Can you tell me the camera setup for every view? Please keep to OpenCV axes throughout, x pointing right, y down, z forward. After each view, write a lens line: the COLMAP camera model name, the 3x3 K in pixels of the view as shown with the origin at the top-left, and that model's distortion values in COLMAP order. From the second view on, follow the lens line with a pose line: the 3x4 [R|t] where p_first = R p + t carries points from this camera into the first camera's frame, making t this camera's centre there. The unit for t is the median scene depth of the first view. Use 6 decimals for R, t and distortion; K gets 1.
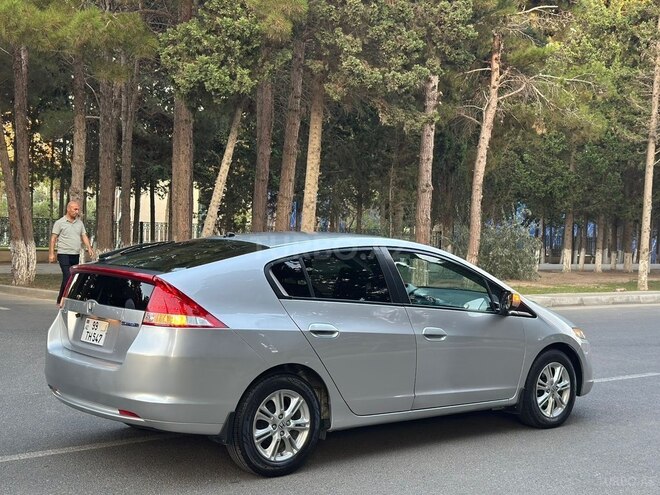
lens RADIAL K [[916.2, 0, 343.5], [0, 916.2, 259.4], [0, 0, 1]] dist [0.101119, 0.000000]
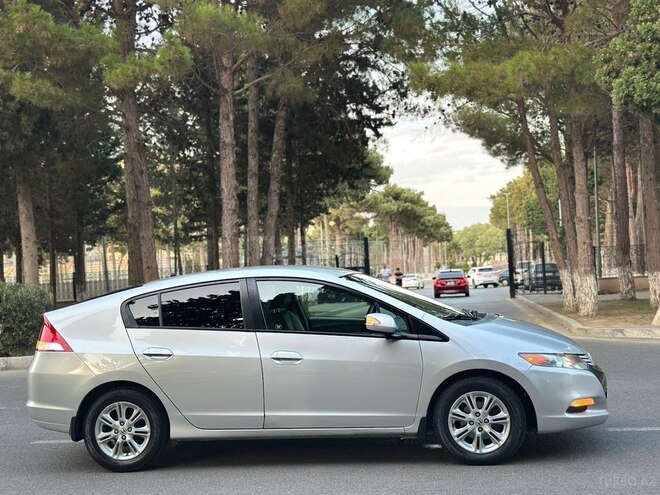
lens RADIAL K [[916.2, 0, 328.1], [0, 916.2, 243.3], [0, 0, 1]] dist [0.101119, 0.000000]
pose [[0.644329, -0.079786, -0.760575, 0.369356], [0.057537, 0.996782, -0.055821, 0.004221], [0.762581, -0.007794, 0.646846, 0.136071]]
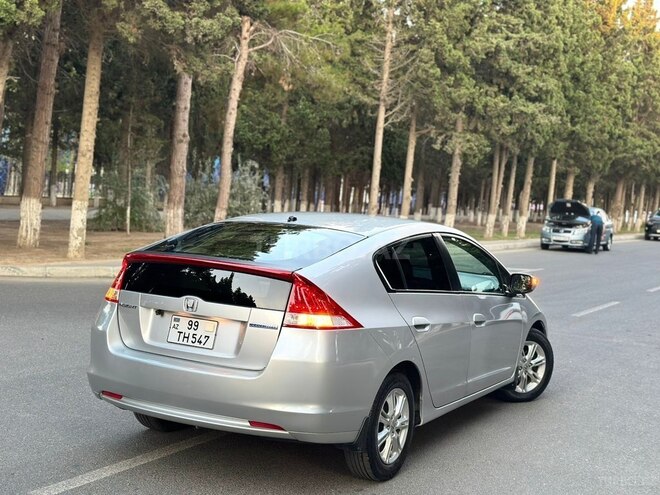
lens RADIAL K [[916.2, 0, 335.0], [0, 916.2, 254.7], [0, 0, 1]] dist [0.101119, 0.000000]
pose [[0.929736, 0.004224, 0.368202, -0.162901], [-0.025554, 0.998264, 0.053075, -0.015462], [-0.367338, -0.058754, 0.928230, 0.052278]]
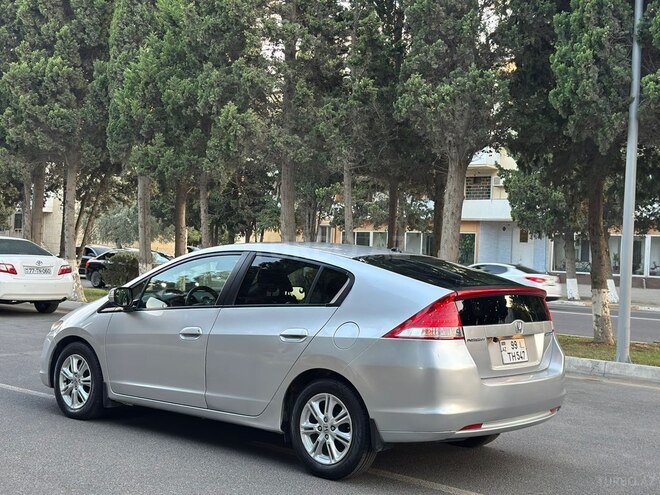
lens RADIAL K [[916.2, 0, 329.6], [0, 916.2, 257.9], [0, 0, 1]] dist [0.101119, 0.000000]
pose [[-0.159600, -0.036373, 0.986511, -0.434081], [-0.016264, 0.999282, 0.034213, -0.019463], [-0.987048, -0.010584, -0.160077, 0.480189]]
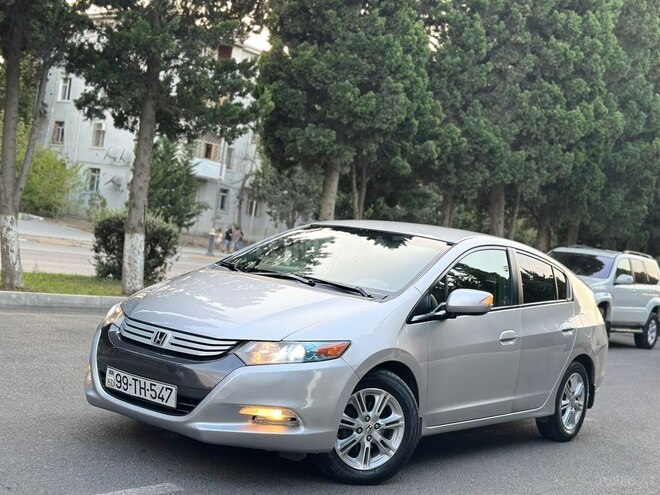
lens RADIAL K [[916.2, 0, 345.4], [0, 916.2, 244.8], [0, 0, 1]] dist [0.101119, 0.000000]
pose [[-0.957831, -0.160481, -0.238338, 0.126513], [-0.167337, 0.985862, 0.008677, -0.001302], [0.233576, 0.048194, -0.971143, 0.819029]]
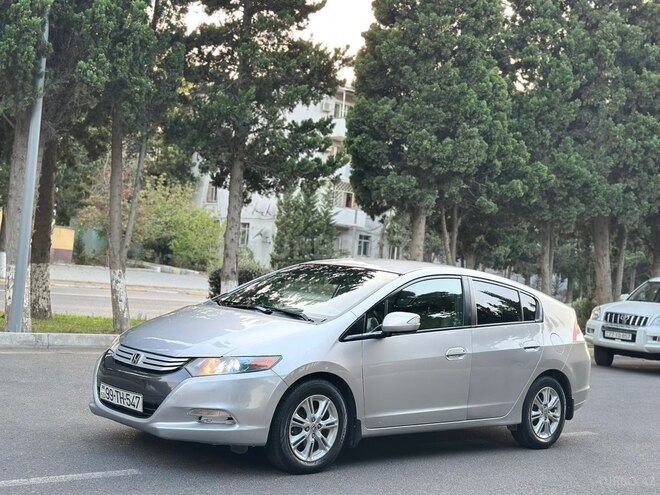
lens RADIAL K [[916.2, 0, 346.2], [0, 916.2, 247.2], [0, 0, 1]] dist [0.101119, 0.000000]
pose [[-0.990657, -0.121932, -0.061091, 0.052079], [-0.121476, 0.992532, -0.011128, -0.010428], [0.061992, -0.003603, -0.998070, 0.900181]]
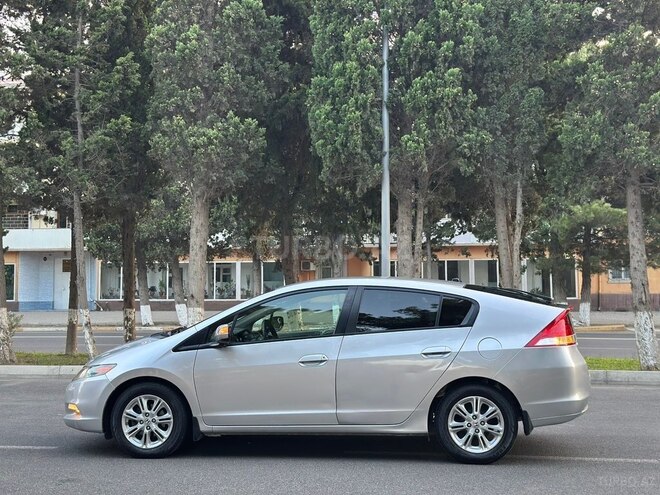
lens RADIAL K [[916.2, 0, 334.1], [0, 916.2, 247.8], [0, 0, 1]] dist [0.101119, 0.000000]
pose [[-0.665042, 0.010619, 0.746731, -0.375530], [0.004710, 0.999939, -0.010025, -0.022784], [-0.746791, -0.003150, -0.665051, 0.768433]]
